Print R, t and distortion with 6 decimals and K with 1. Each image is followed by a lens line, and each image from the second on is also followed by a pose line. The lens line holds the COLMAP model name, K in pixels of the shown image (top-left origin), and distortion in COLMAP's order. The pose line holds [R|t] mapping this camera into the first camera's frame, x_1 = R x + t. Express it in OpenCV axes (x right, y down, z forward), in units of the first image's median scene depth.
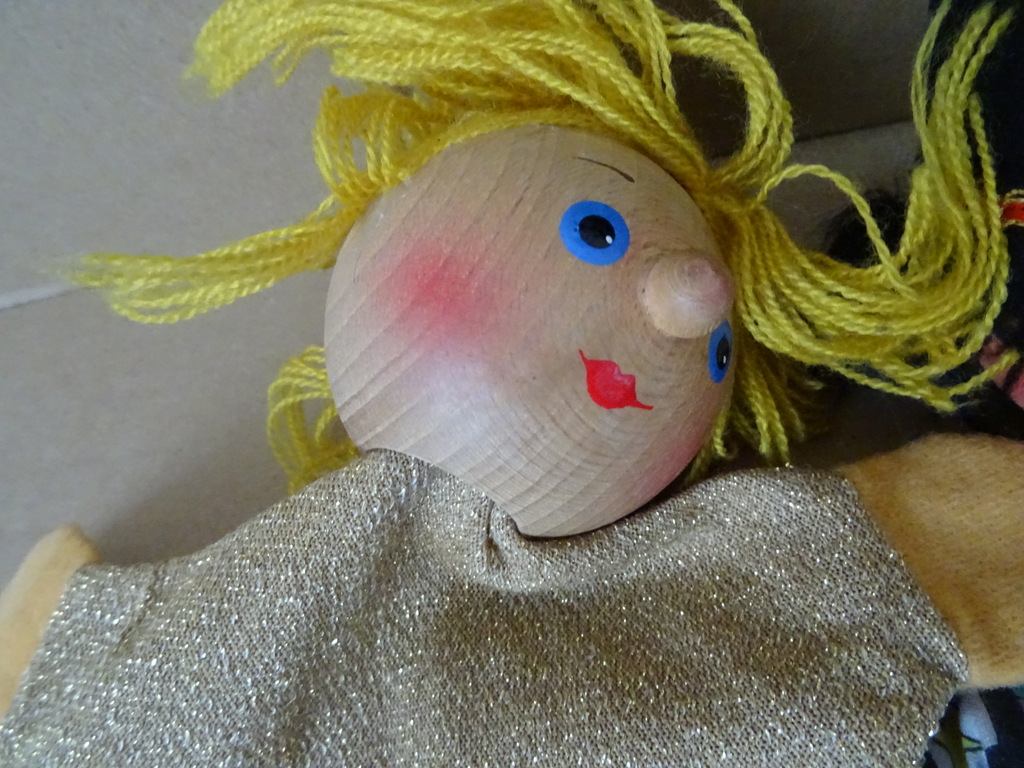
lens RADIAL K [[731.0, 0, 513.3], [0, 731.0, 383.3], [0, 0, 1]] dist [-0.001126, -0.009893]
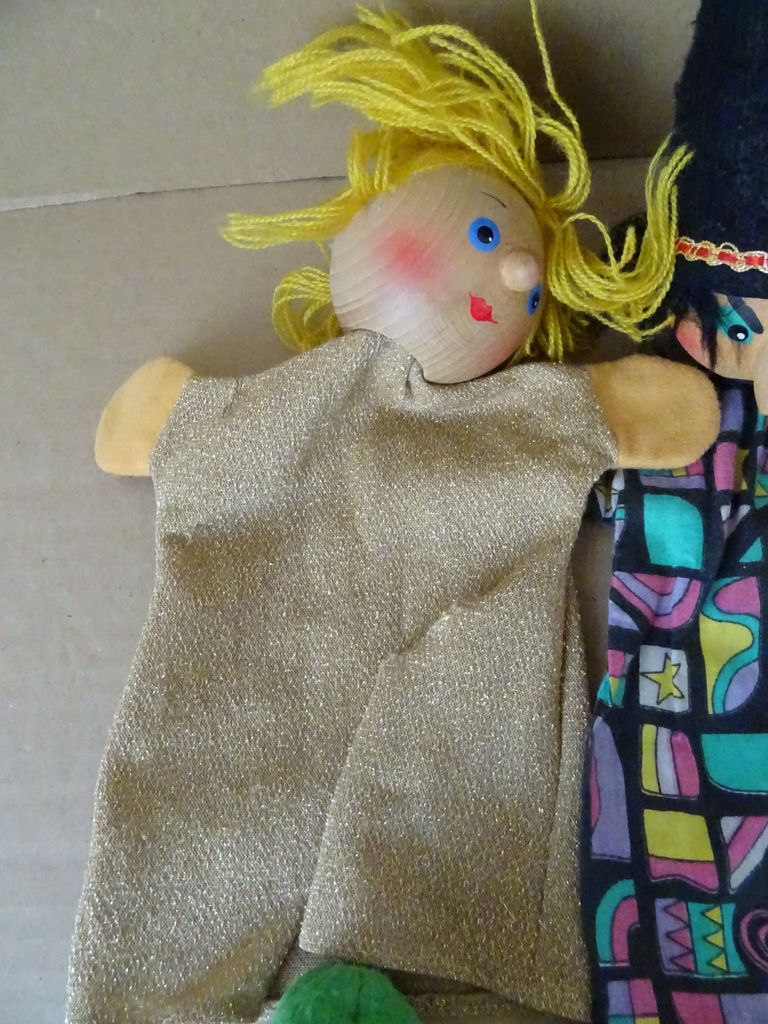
lens RADIAL K [[731.0, 0, 380.9], [0, 731.0, 509.7], [0, 0, 1]] dist [-0.001126, -0.009893]
pose [[0.992572, 0.093173, 0.078227, -0.247000], [-0.111289, 0.955139, 0.274454, 0.005886], [-0.049146, -0.281121, 0.958413, -1.094396]]
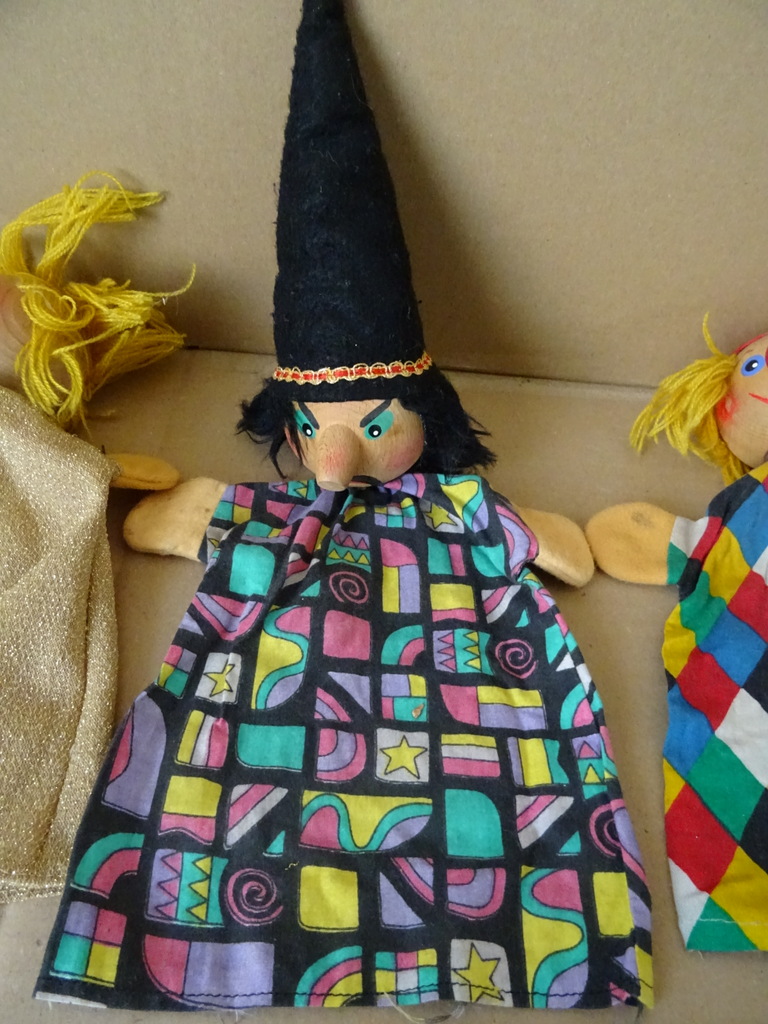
lens RADIAL K [[731.0, 0, 380.9], [0, 731.0, 509.7], [0, 0, 1]] dist [-0.001126, -0.009893]
pose [[0.963210, 0.240061, 0.120817, 0.809890], [-0.220910, 0.963255, -0.152770, 0.632595], [-0.153052, 0.120460, 0.980849, -1.857323]]
